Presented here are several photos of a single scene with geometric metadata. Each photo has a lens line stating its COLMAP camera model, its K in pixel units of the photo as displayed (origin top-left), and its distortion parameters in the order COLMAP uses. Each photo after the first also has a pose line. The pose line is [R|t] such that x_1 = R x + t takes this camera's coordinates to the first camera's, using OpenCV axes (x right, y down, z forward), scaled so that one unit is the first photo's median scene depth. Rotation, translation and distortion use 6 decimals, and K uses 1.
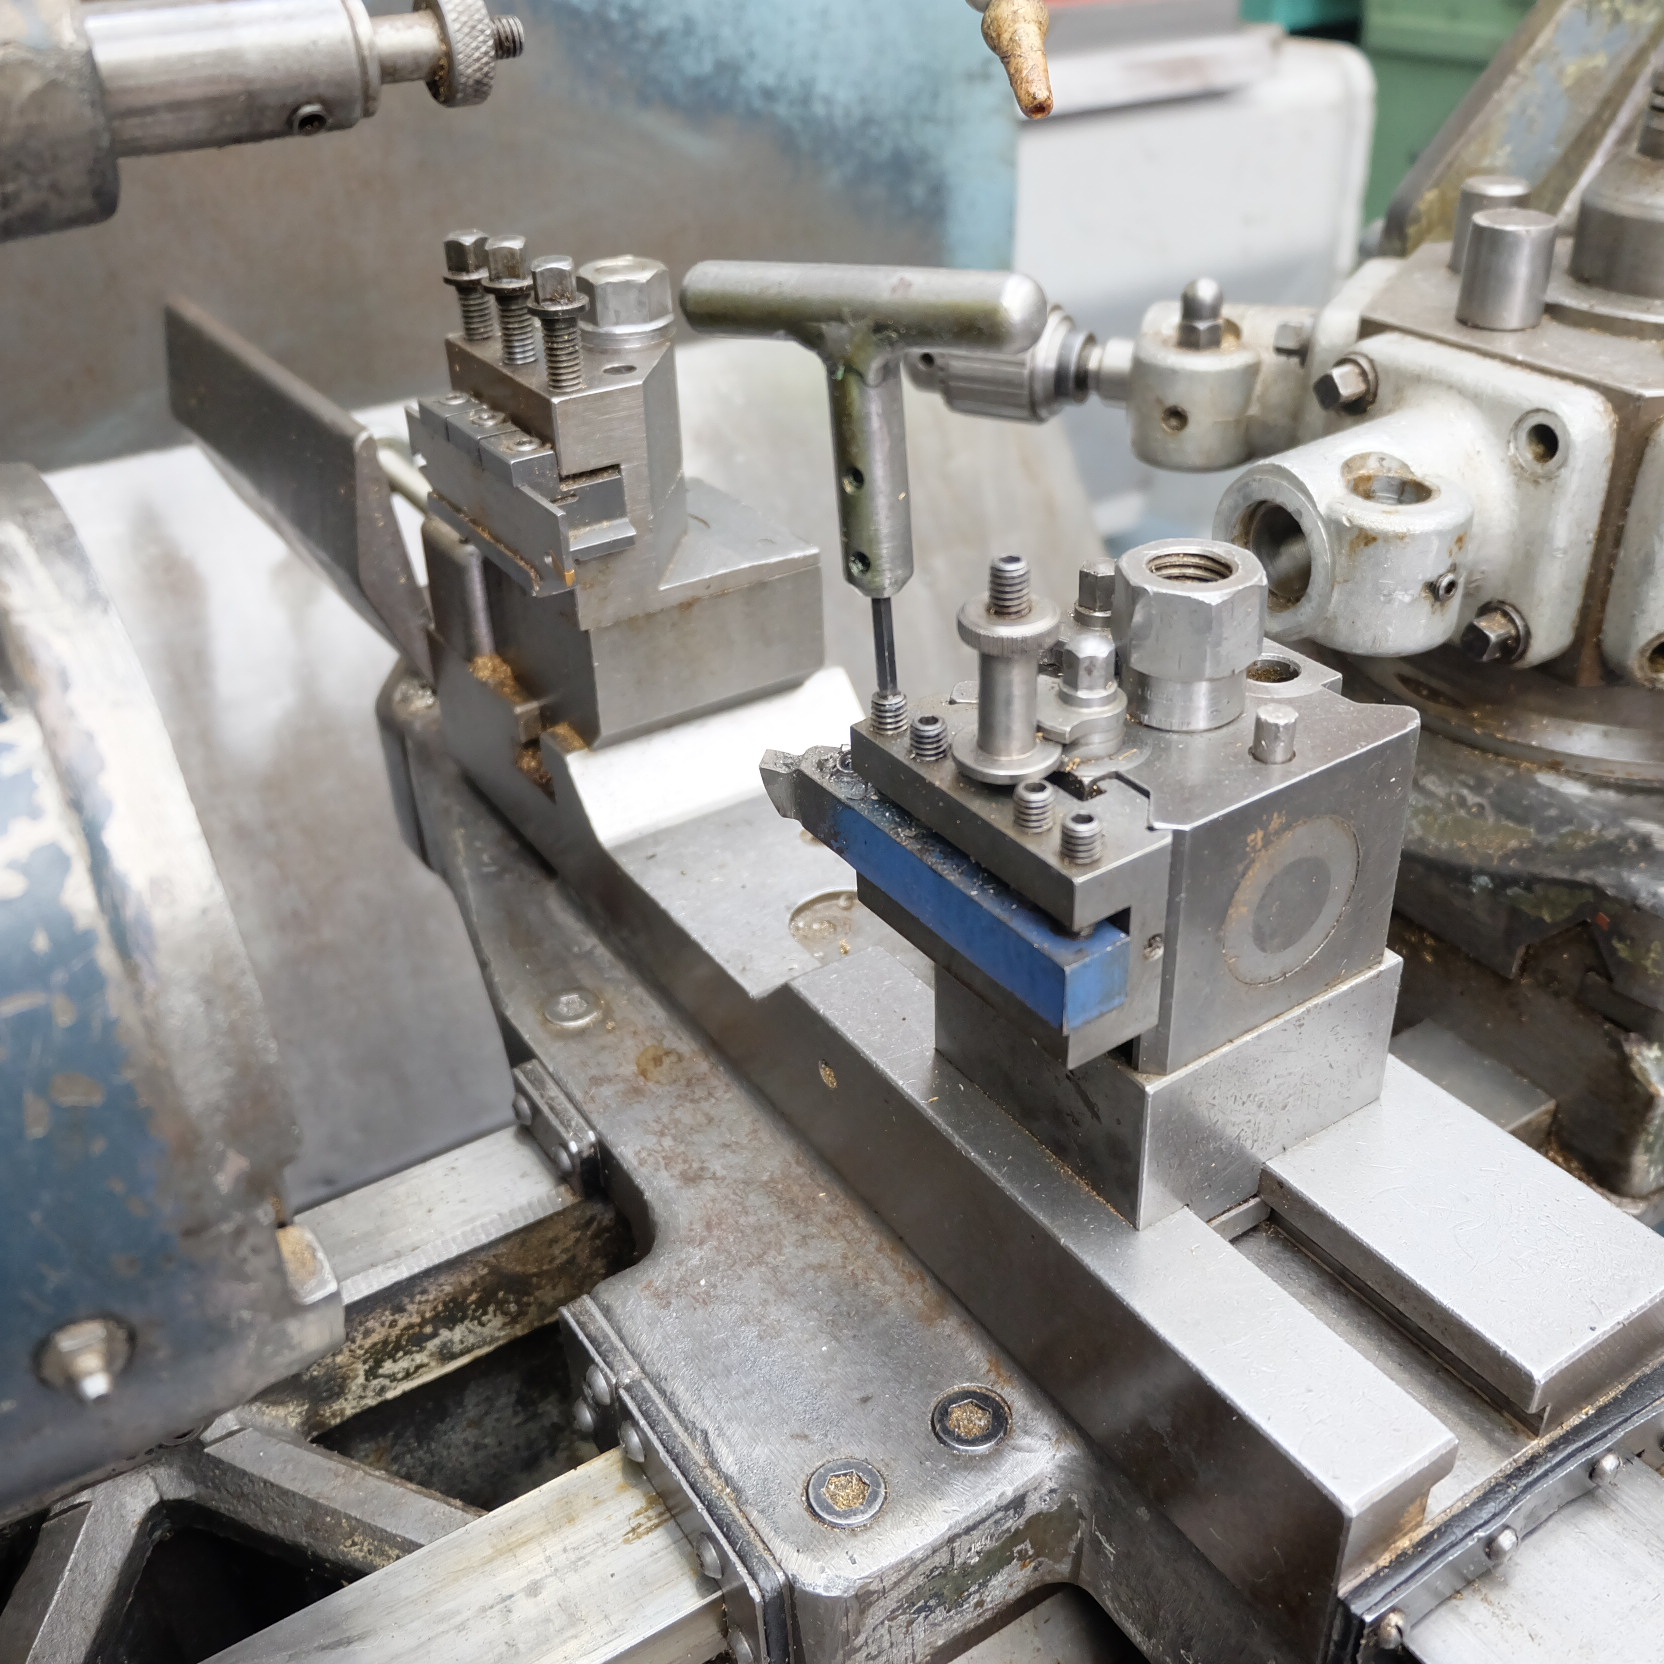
lens RADIAL K [[1687.8, 0, 843.0], [0, 1687.8, 819.8], [0, 0, 1]] dist [-0.040458, 0.000000]
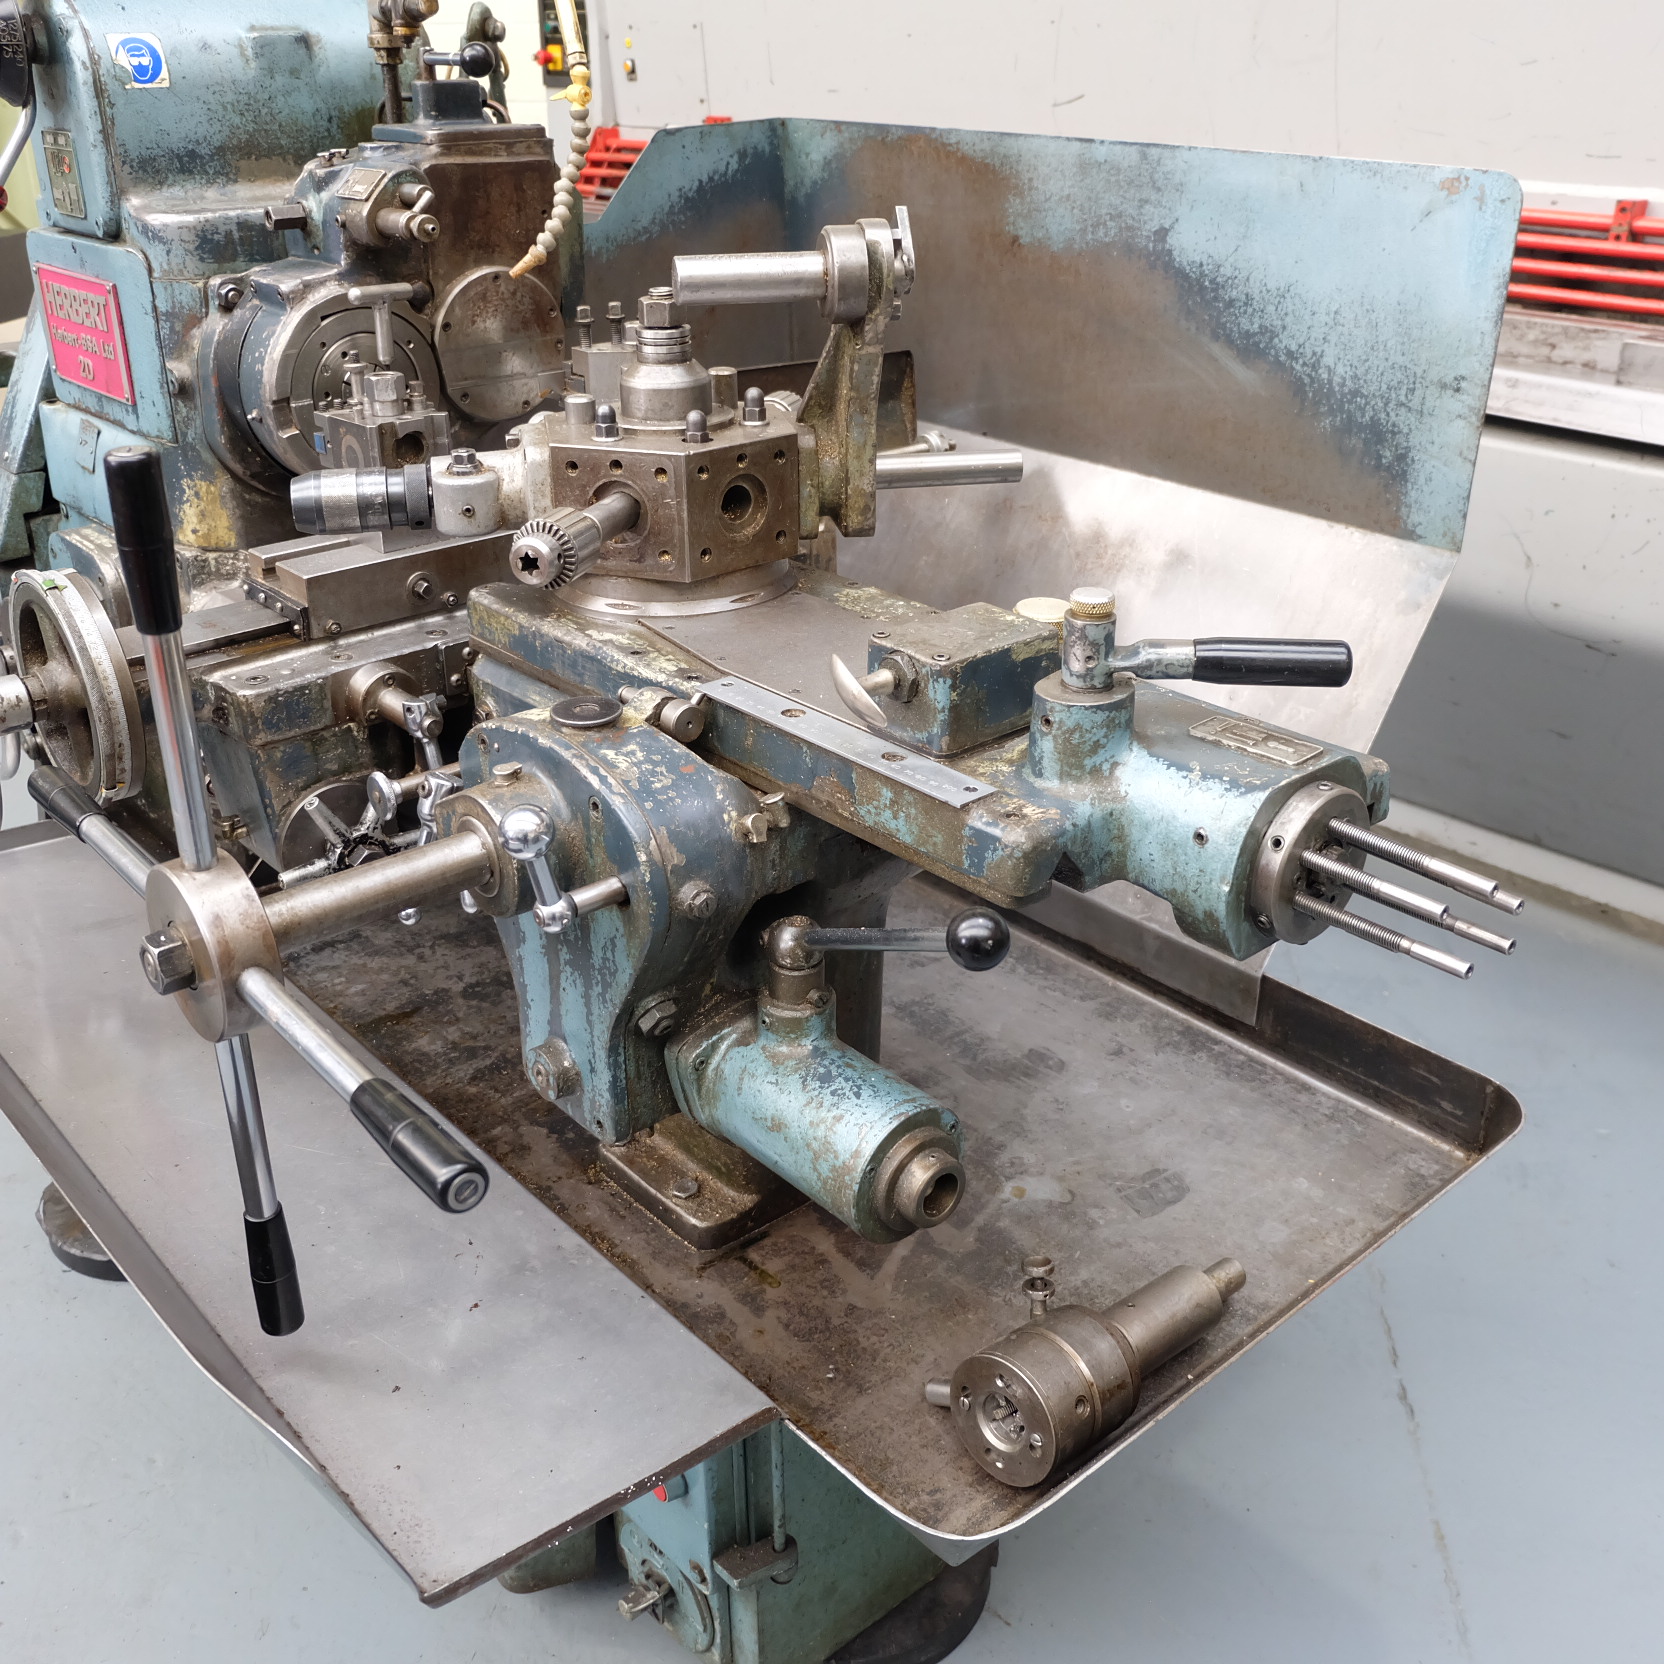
lens RADIAL K [[1687.8, 0, 843.6], [0, 1687.8, 830.8], [0, 0, 1]] dist [-0.040458, 0.000000]
pose [[0.147863, 0.453534, -0.878887, 2.987543], [-0.521596, 0.790781, 0.320316, -0.781796], [0.840282, 0.411061, 0.353489, 0.654614]]
